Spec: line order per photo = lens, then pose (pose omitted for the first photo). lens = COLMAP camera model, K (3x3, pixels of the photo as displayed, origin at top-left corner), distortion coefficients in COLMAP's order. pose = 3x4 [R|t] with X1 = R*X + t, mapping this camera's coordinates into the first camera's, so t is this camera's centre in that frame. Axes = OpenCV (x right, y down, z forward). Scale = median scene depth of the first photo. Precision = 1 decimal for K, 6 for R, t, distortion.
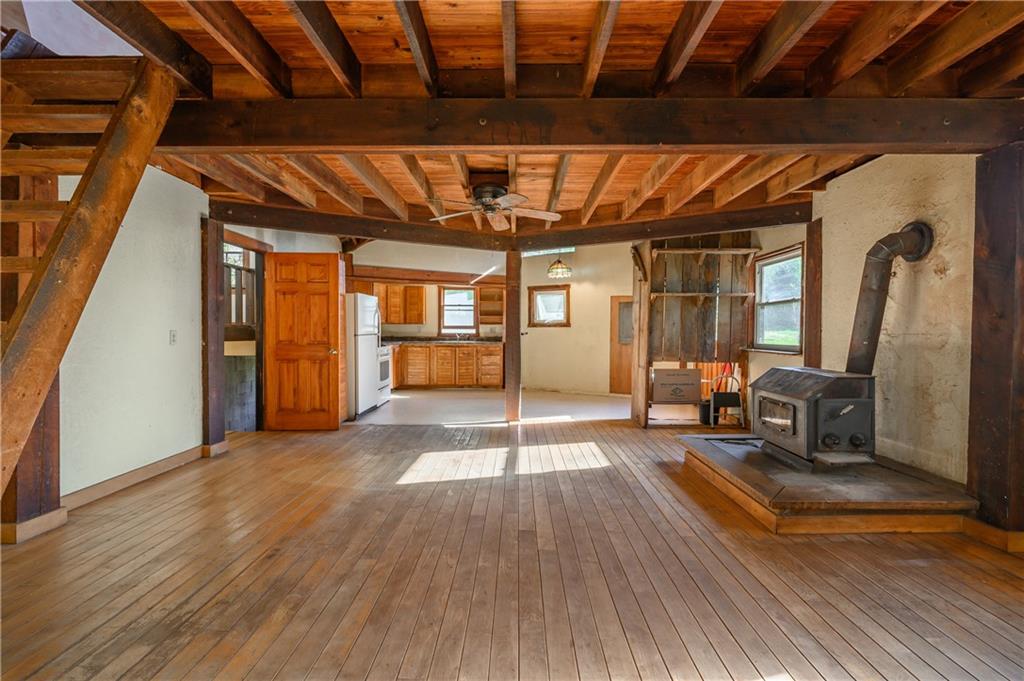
lens RADIAL K [[459.8, 0, 514.9], [0, 459.8, 339.9], [0, 0, 1]] dist [-0.001393, -0.000349]
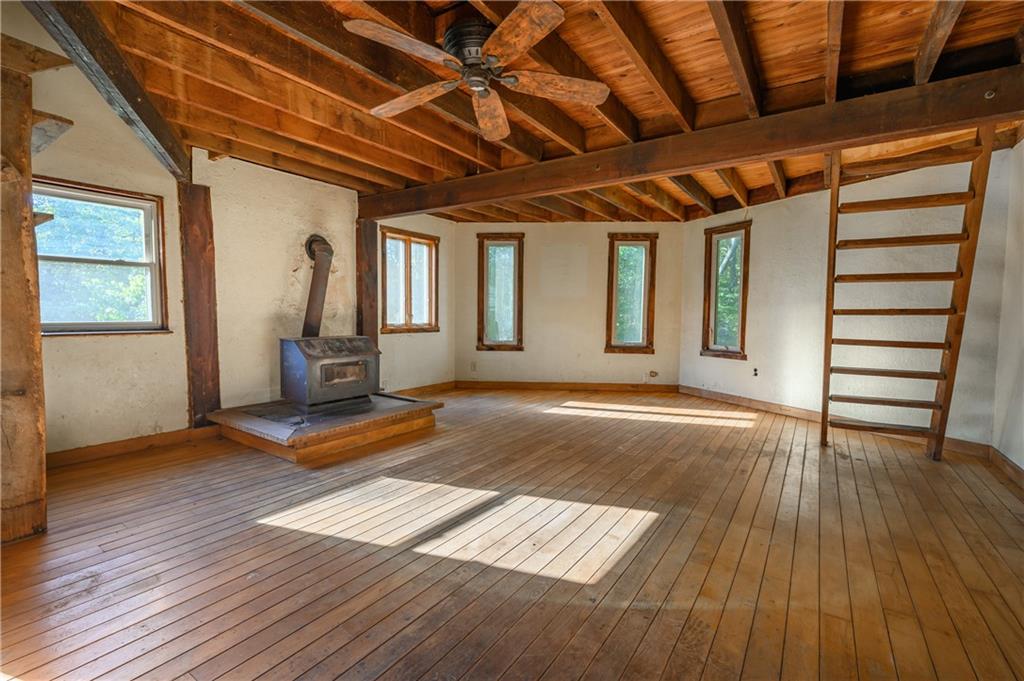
lens RADIAL K [[459.8, 0, 514.9], [0, 459.8, 339.9], [0, 0, 1]] dist [-0.001393, -0.000349]
pose [[-0.833225, -0.046550, 0.550971, -0.517242], [-0.002238, 0.996726, 0.080826, -0.032465], [-0.552930, 0.066113, -0.830601, 1.853634]]
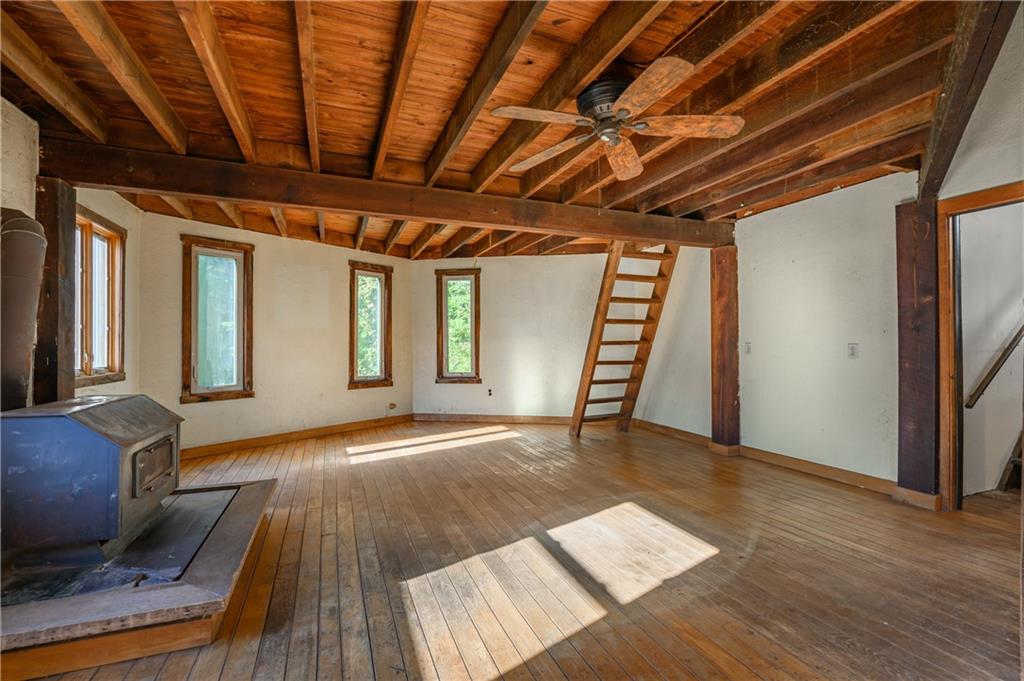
lens RADIAL K [[459.8, 0, 514.9], [0, 459.8, 339.9], [0, 0, 1]] dist [-0.001393, -0.000349]
pose [[-0.925145, -0.005256, -0.379577, 0.344849], [-0.009263, 0.999919, 0.008731, -0.034518], [0.379500, 0.011594, -0.925119, 1.915368]]
